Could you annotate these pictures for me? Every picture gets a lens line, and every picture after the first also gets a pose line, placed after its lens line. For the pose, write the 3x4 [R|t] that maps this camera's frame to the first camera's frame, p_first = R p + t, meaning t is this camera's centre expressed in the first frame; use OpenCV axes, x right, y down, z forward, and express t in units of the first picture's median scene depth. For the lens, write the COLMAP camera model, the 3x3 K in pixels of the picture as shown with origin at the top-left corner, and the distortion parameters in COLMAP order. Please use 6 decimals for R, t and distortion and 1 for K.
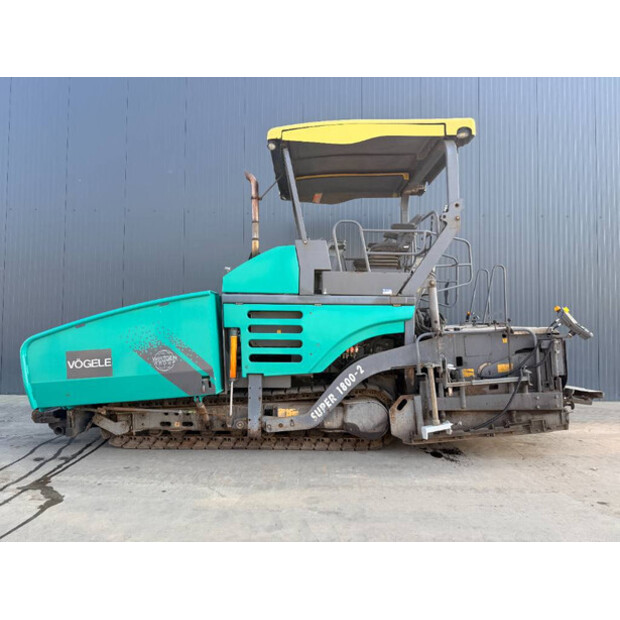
lens RADIAL K [[462.8, 0, 310.0], [0, 462.8, 310.0], [0, 0, 1]] dist [0.034451, -0.004069]
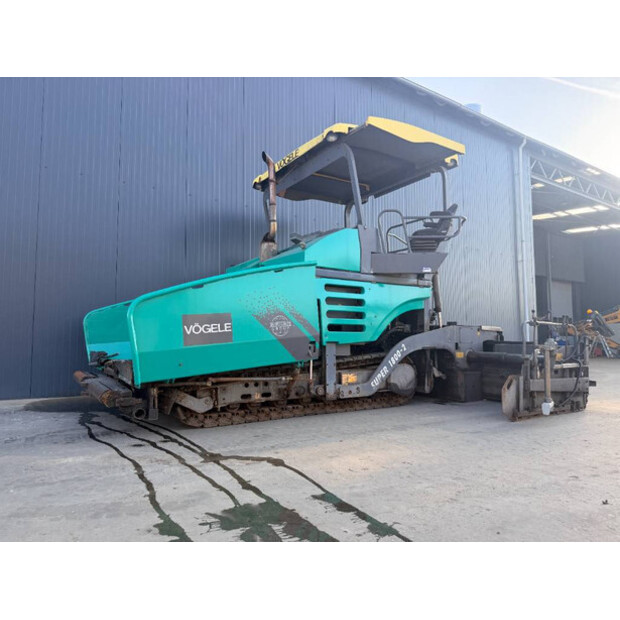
lens RADIAL K [[462.8, 0, 310.0], [0, 462.8, 310.0], [0, 0, 1]] dist [0.034451, -0.004069]
pose [[0.823647, 0.030163, 0.566301, -0.771451], [-0.008047, 0.999106, -0.041513, 0.107396], [-0.567046, 0.029635, 0.823153, 0.132094]]
